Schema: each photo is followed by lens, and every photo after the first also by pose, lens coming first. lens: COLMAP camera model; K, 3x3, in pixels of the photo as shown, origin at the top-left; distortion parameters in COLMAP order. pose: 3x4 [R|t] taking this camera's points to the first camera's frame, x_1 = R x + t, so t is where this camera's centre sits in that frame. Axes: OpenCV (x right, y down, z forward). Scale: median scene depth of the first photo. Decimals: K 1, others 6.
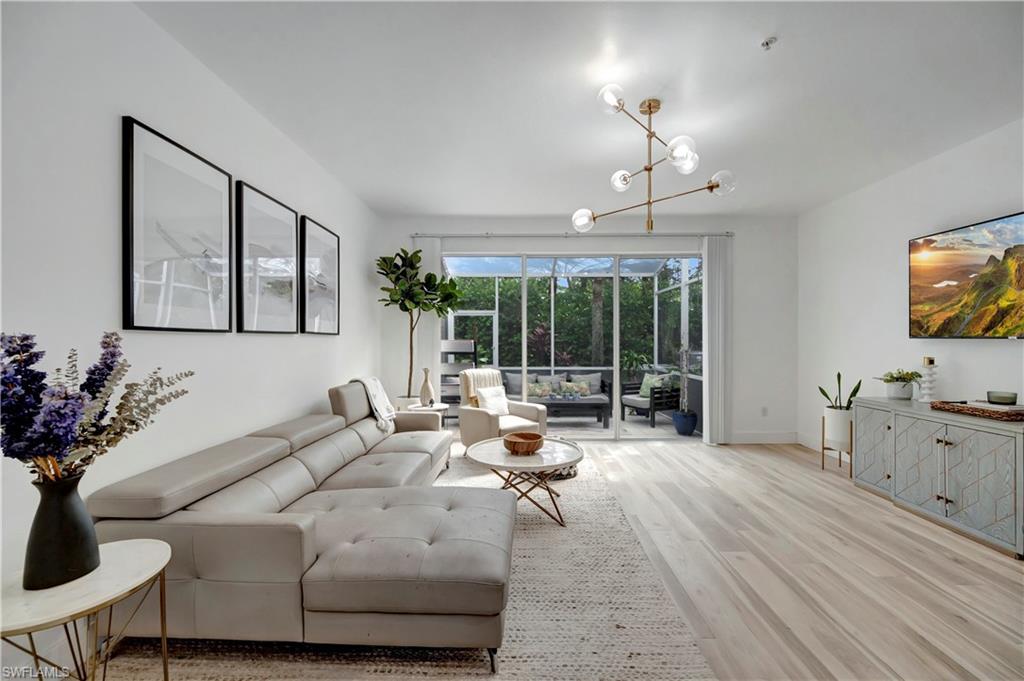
lens RADIAL K [[405.0, 0, 512.2], [0, 405.0, 341.5], [0, 0, 1]] dist [-0.000484, -0.000341]
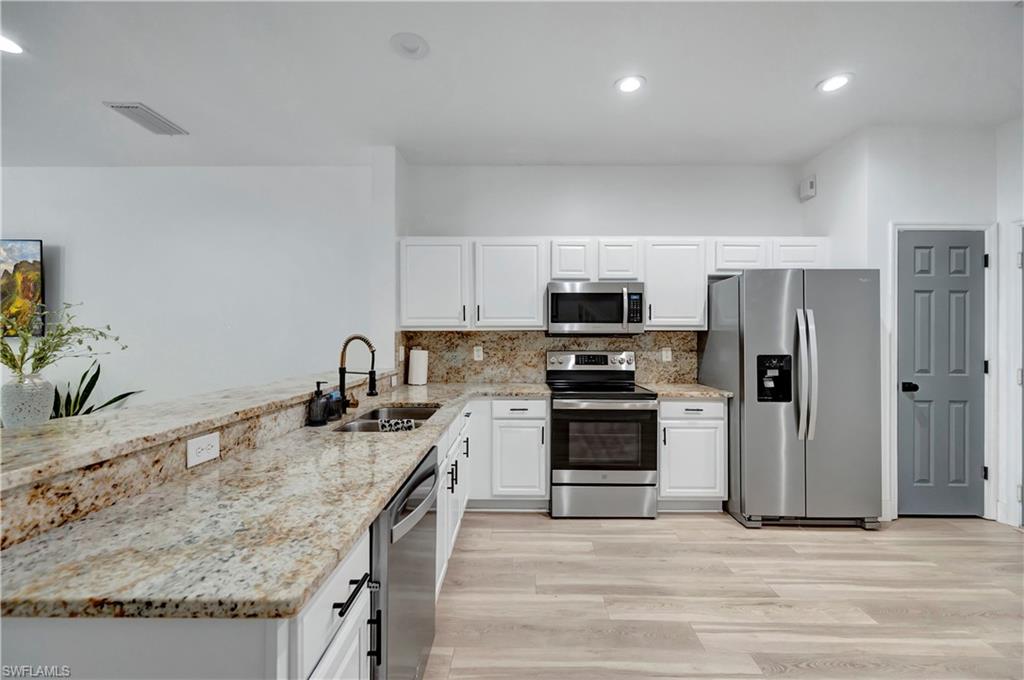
lens RADIAL K [[407.7, 0, 517.5], [0, 407.7, 335.3], [0, 0, 1]] dist [-0.002528, -0.000283]
pose [[-0.018210, 0.005550, 0.999819, -0.052688], [0.002047, 0.999983, -0.005514, 0.000432], [-0.999832, 0.001946, -0.018221, -0.477537]]
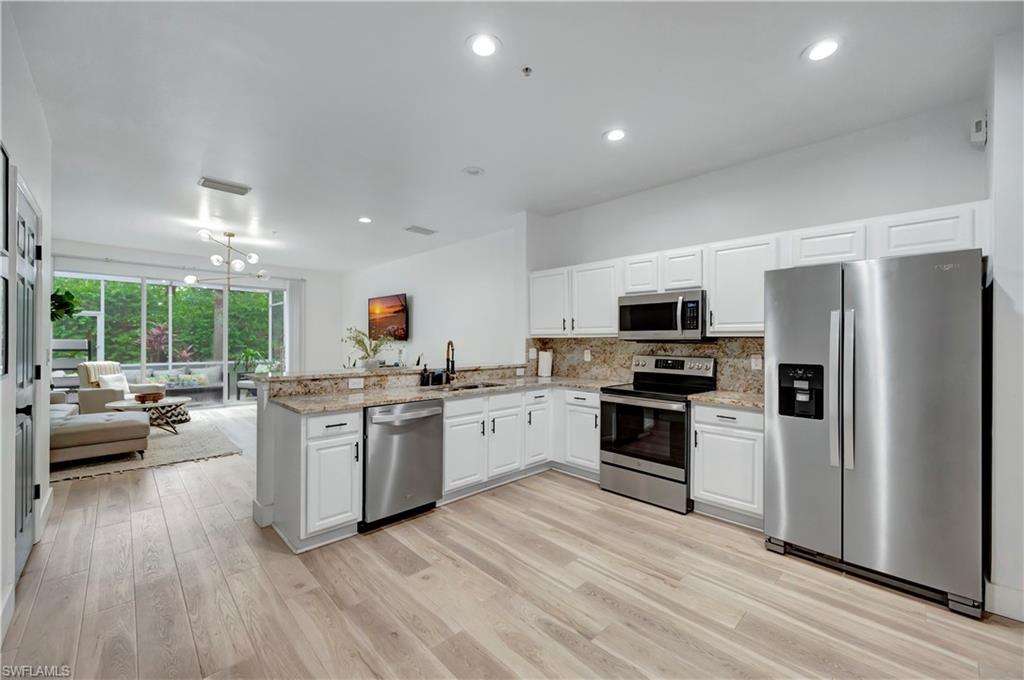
lens RADIAL K [[405.0, 0, 512.2], [0, 405.0, 341.0], [0, 0, 1]] dist [-0.000484, -0.000341]
pose [[0.695411, 0.006289, 0.718585, -0.103884], [-0.004813, 0.999980, -0.004094, 0.000640], [-0.718596, -0.000612, 0.695427, -1.000462]]
